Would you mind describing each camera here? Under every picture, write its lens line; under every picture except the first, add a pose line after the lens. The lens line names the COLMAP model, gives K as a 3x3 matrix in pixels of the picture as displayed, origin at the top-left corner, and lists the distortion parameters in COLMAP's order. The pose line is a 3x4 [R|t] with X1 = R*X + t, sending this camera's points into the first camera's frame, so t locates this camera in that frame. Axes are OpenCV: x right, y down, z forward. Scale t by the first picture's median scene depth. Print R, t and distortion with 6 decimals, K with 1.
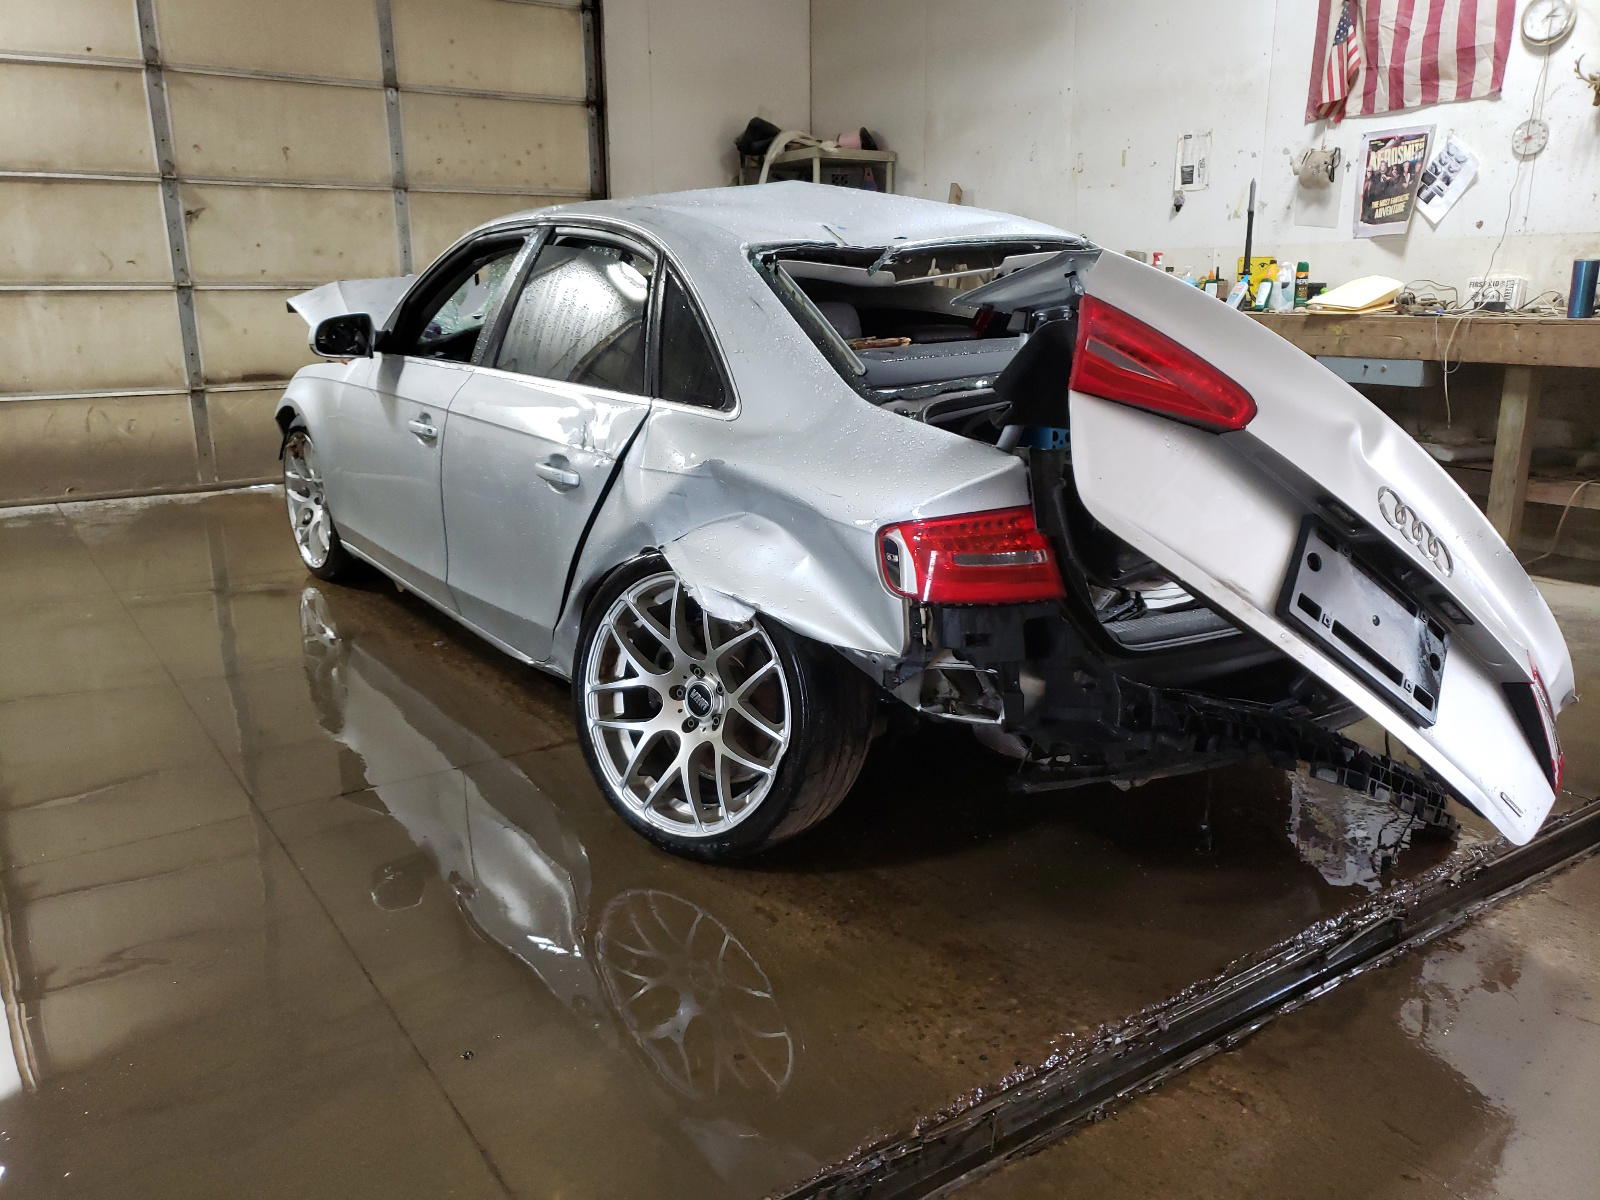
lens RADIAL K [[1295.5, 0, 800.0], [0, 1295.5, 600.0], [0, 0, 1]] dist [0.001351, 0.065054]
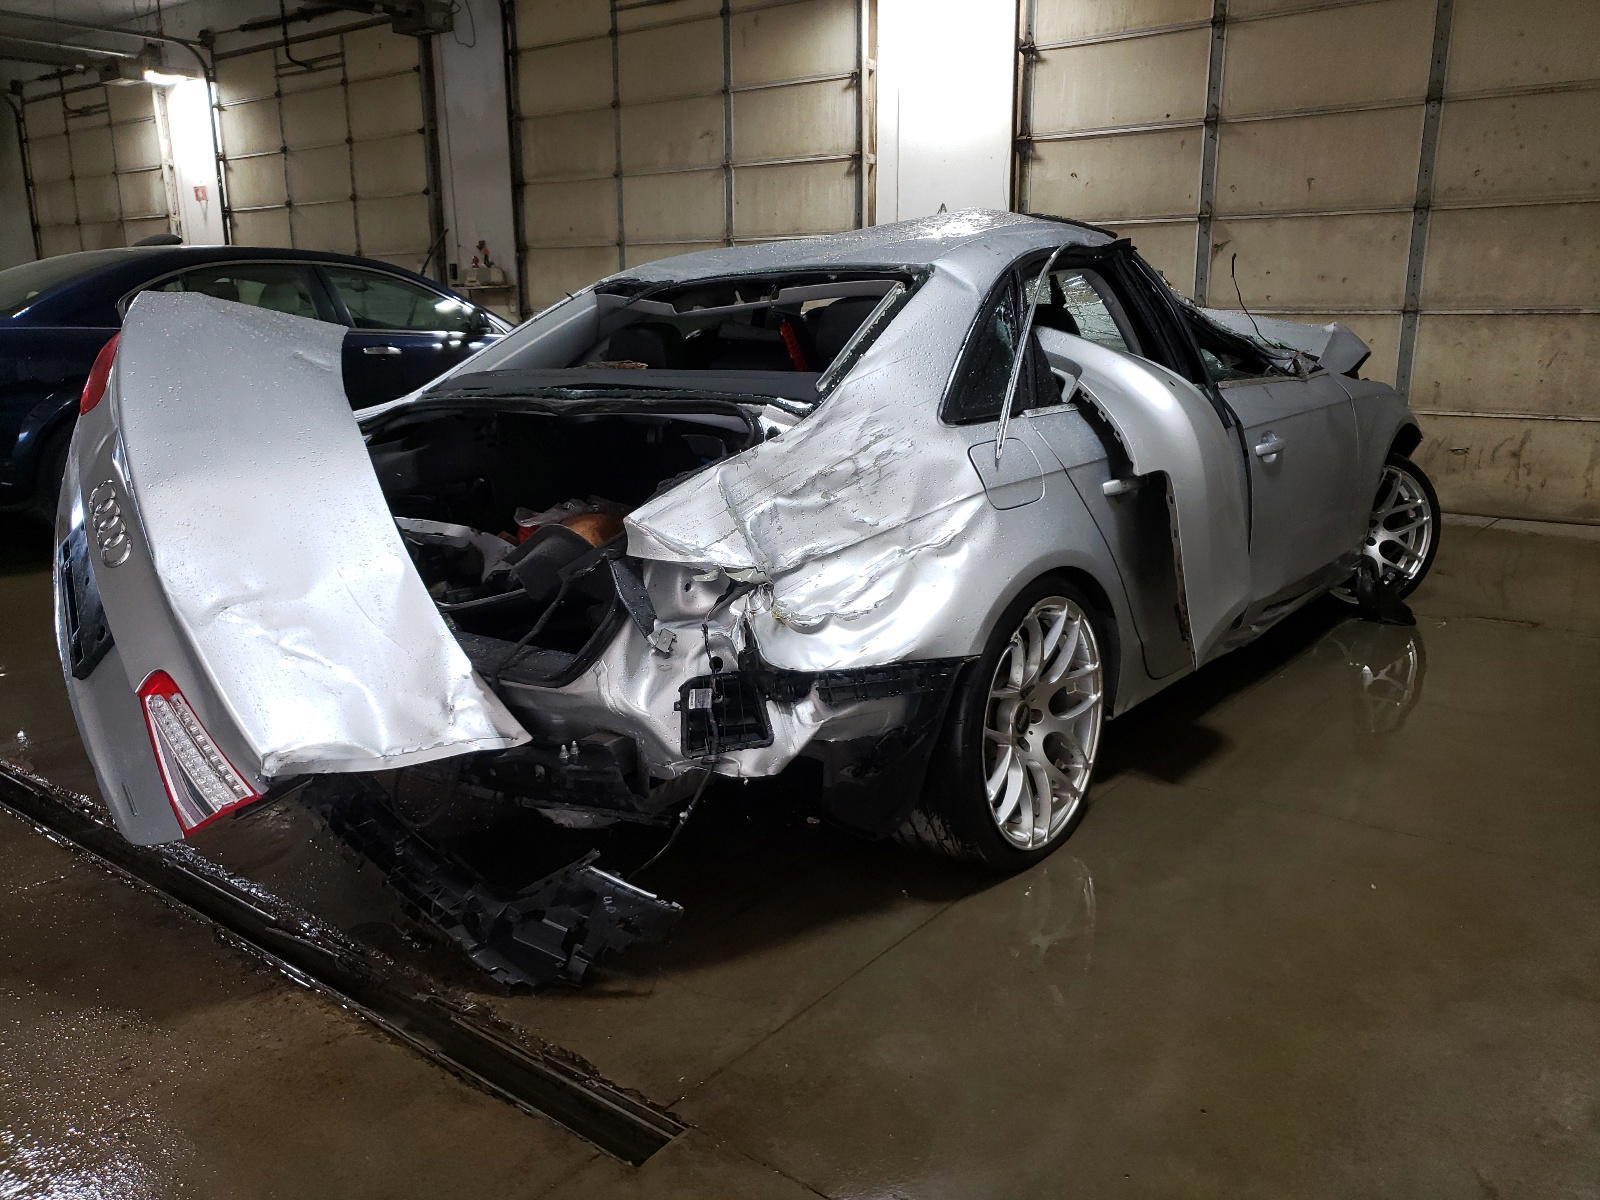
lens RADIAL K [[1295.5, 0, 800.0], [0, 1295.5, 600.0], [0, 0, 1]] dist [0.001351, 0.065054]
pose [[0.268266, 0.225014, -0.936697, 1.311786], [-0.240002, 0.957291, 0.161225, -0.229702], [0.932970, 0.181558, 0.310813, 0.864599]]
